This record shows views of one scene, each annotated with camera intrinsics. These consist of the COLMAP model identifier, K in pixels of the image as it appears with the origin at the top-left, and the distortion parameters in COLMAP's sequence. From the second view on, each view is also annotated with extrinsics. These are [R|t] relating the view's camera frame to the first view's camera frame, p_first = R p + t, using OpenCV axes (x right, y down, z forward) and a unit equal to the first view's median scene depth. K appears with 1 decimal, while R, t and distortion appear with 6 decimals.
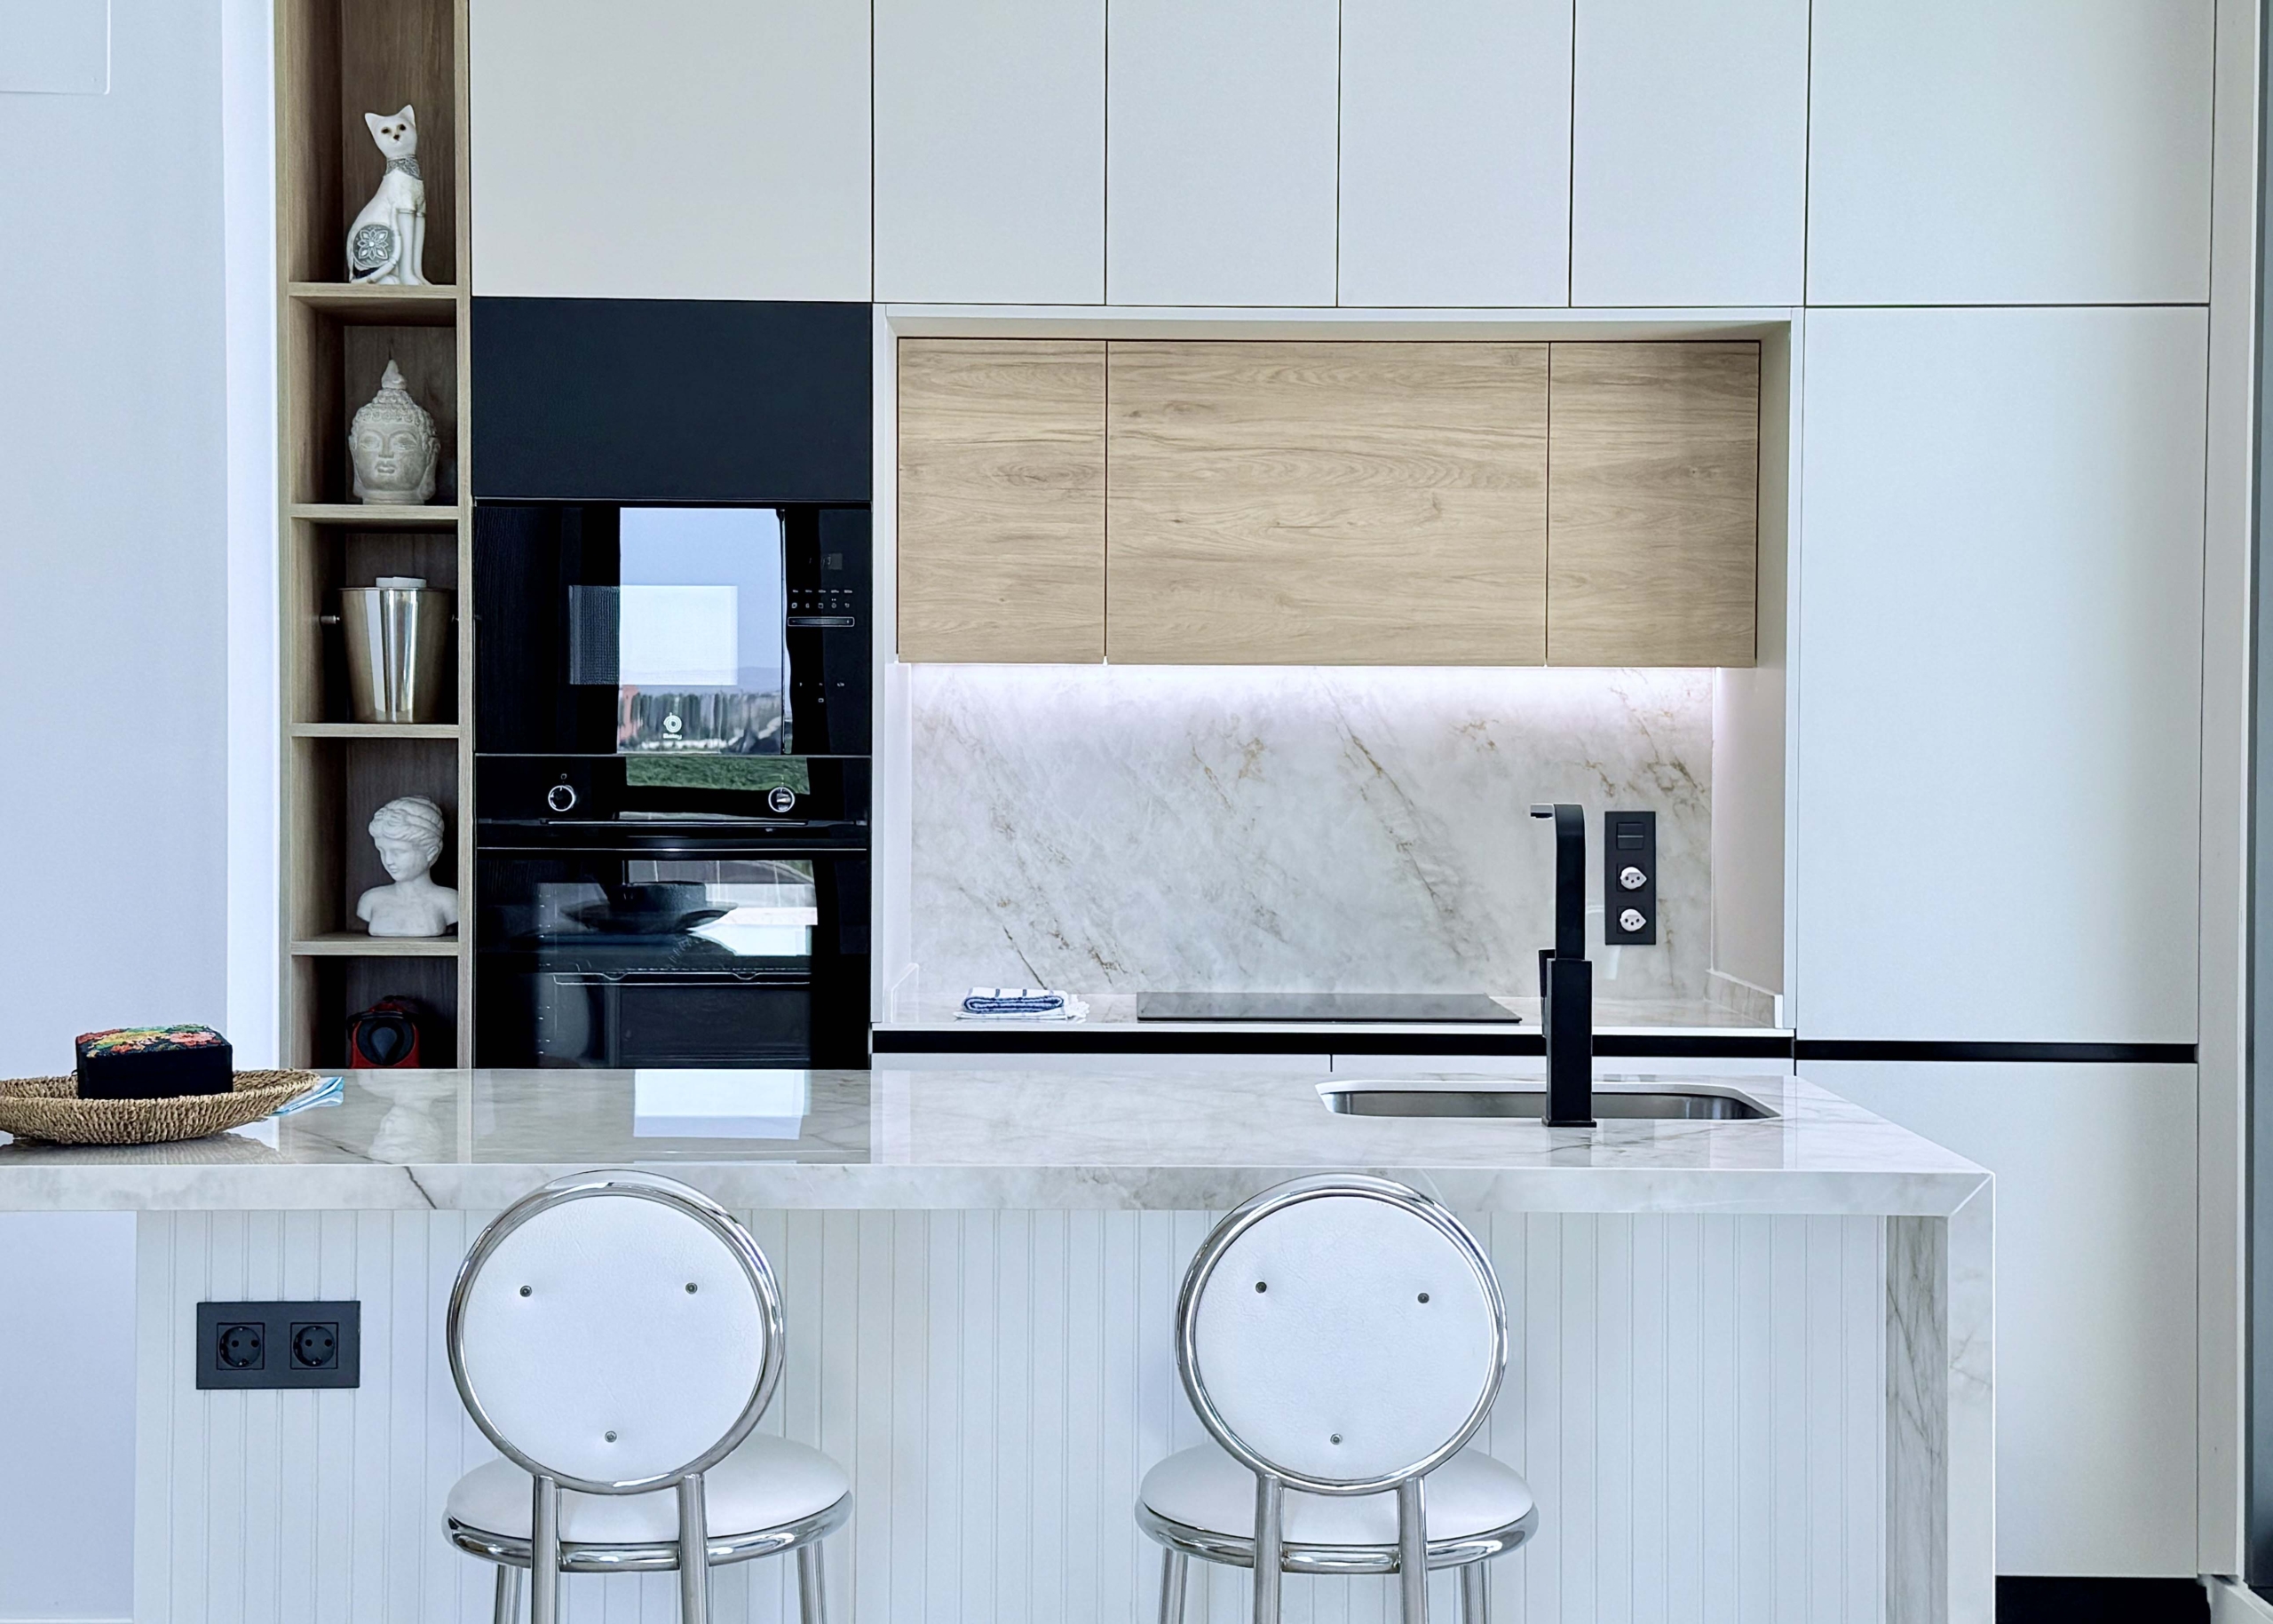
lens RADIAL K [[3178.8, 0, 1207.8], [0, 3178.8, 814.4], [0, 0, 1]] dist [0.096213, 0.082060]
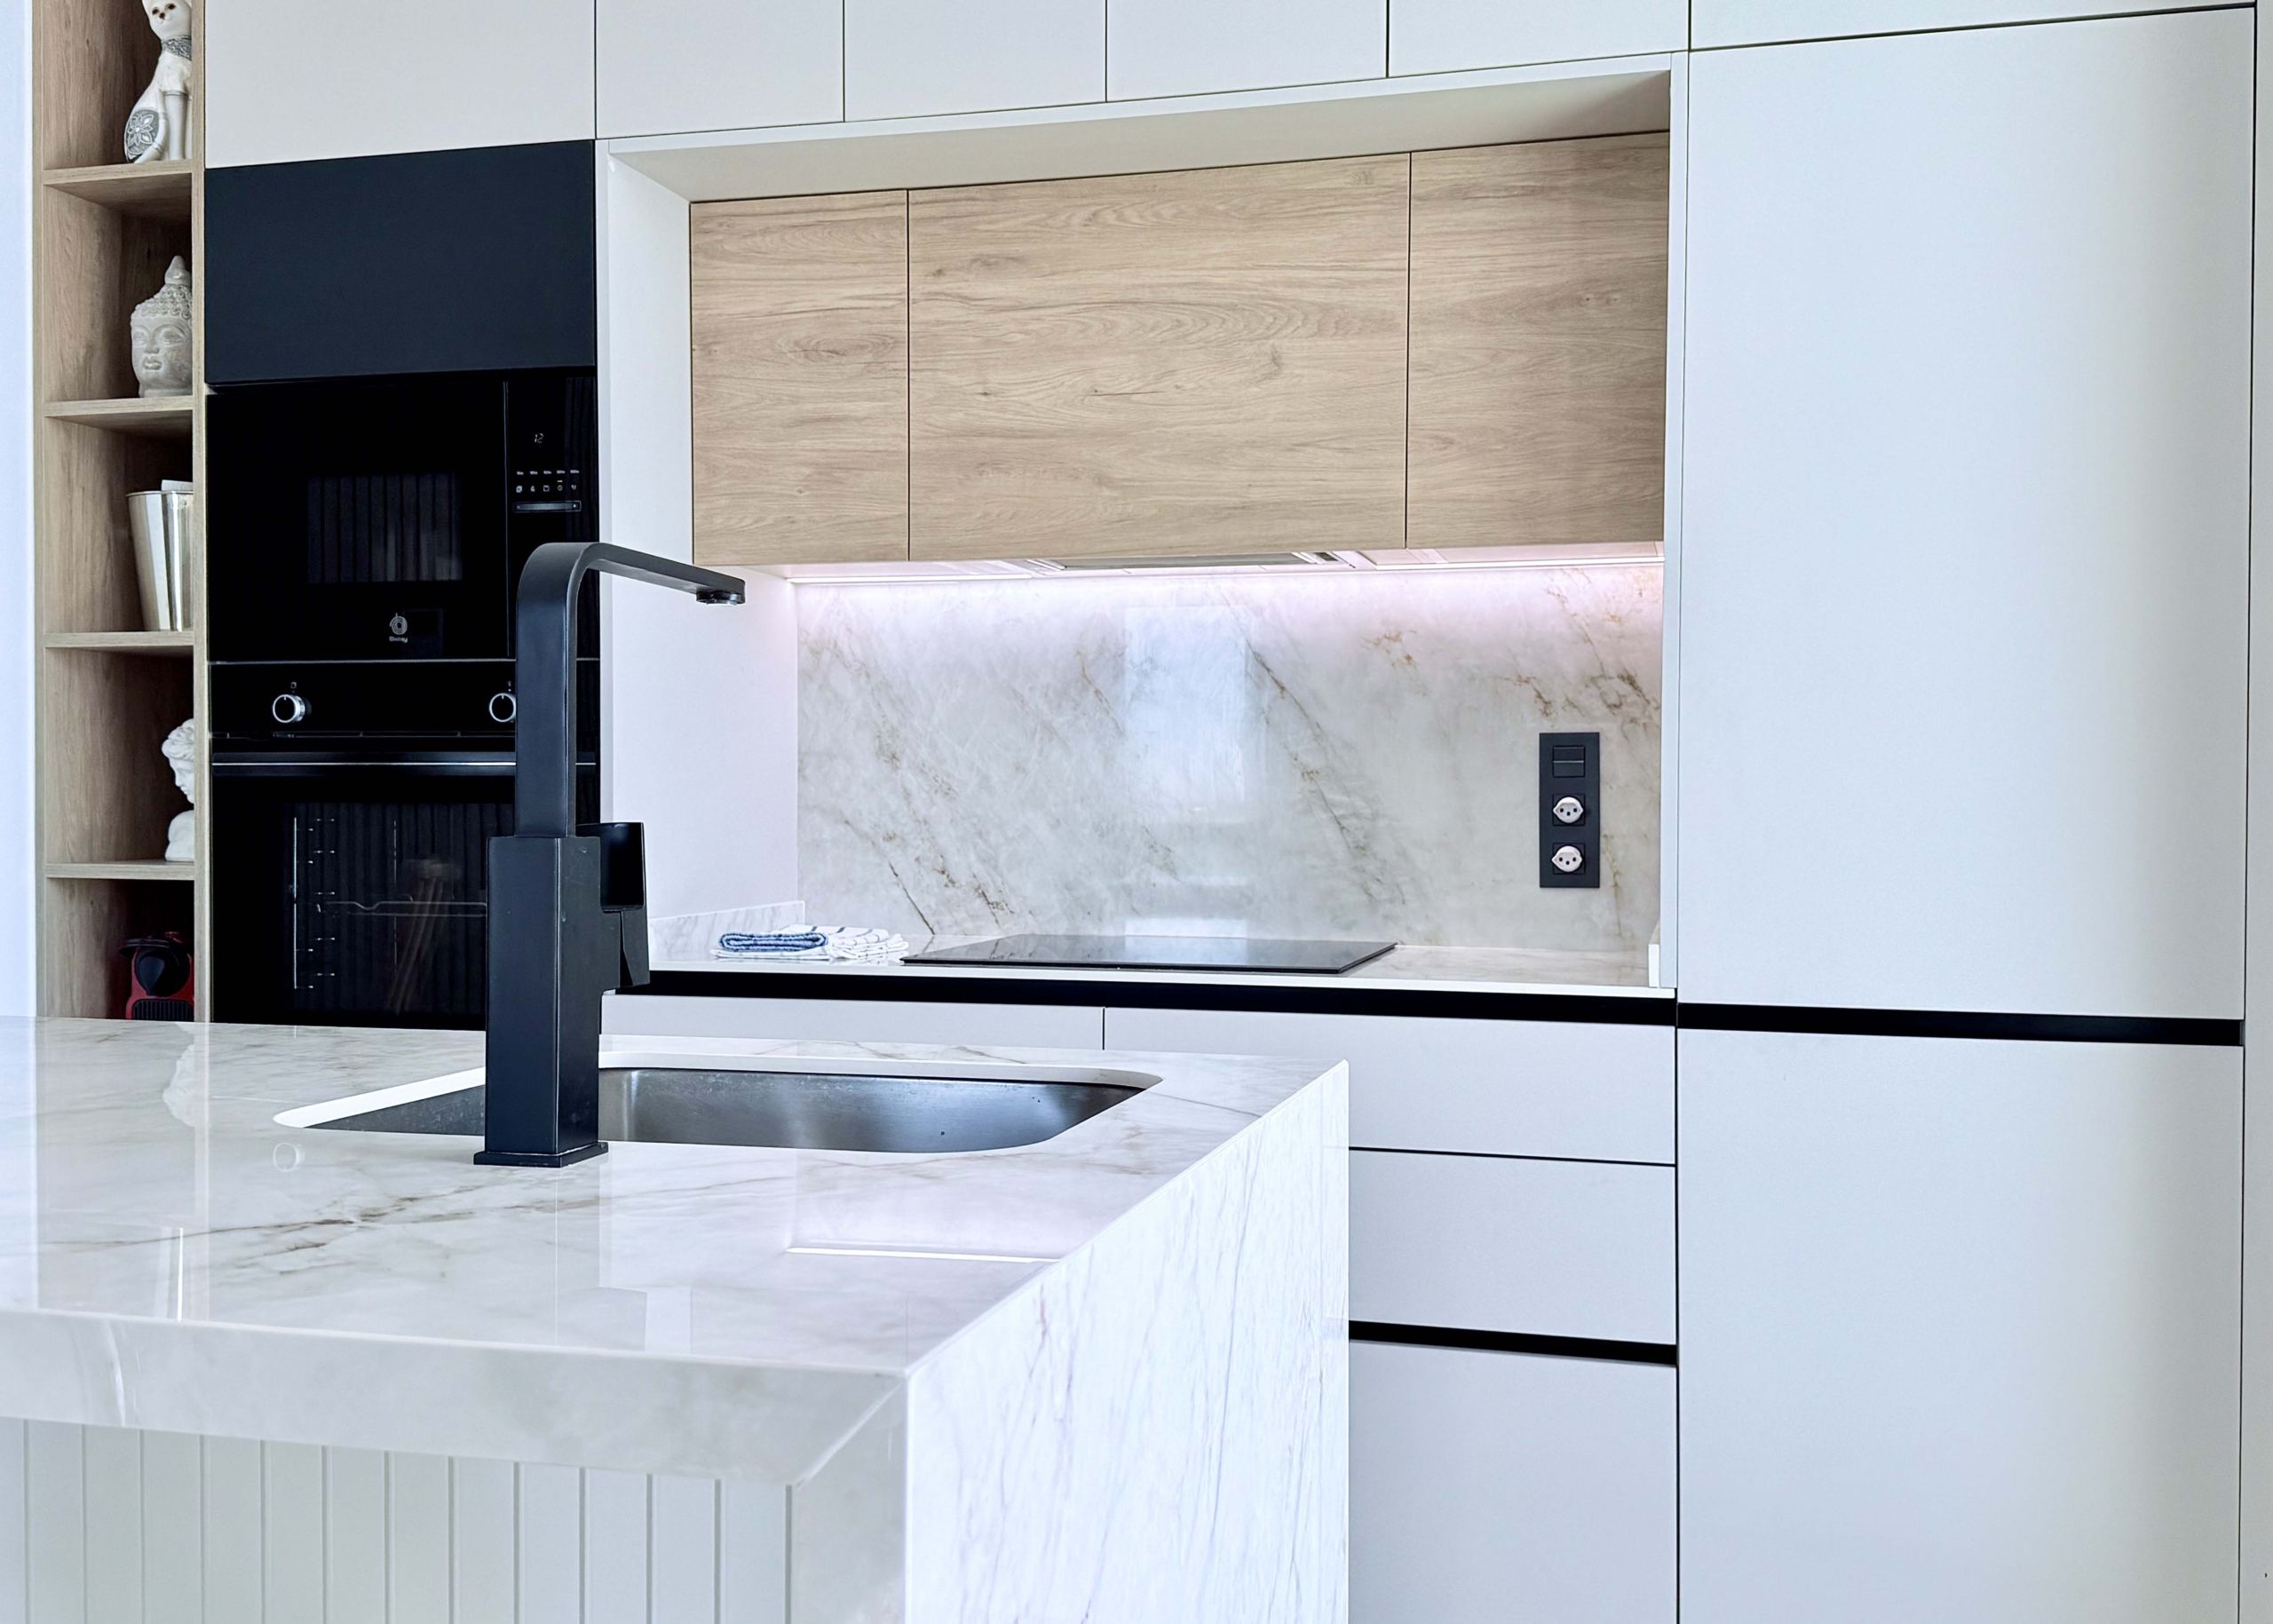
lens RADIAL K [[2143.3, 0, 1162.7], [0, 2143.3, 831.1], [0, 0, 1]] dist [0.158739, -0.319322]
pose [[0.964586, 0.001840, -0.263762, 0.194099], [-0.002259, 0.999997, -0.001285, 0.028695], [0.263759, 0.001835, 0.964587, 0.440502]]
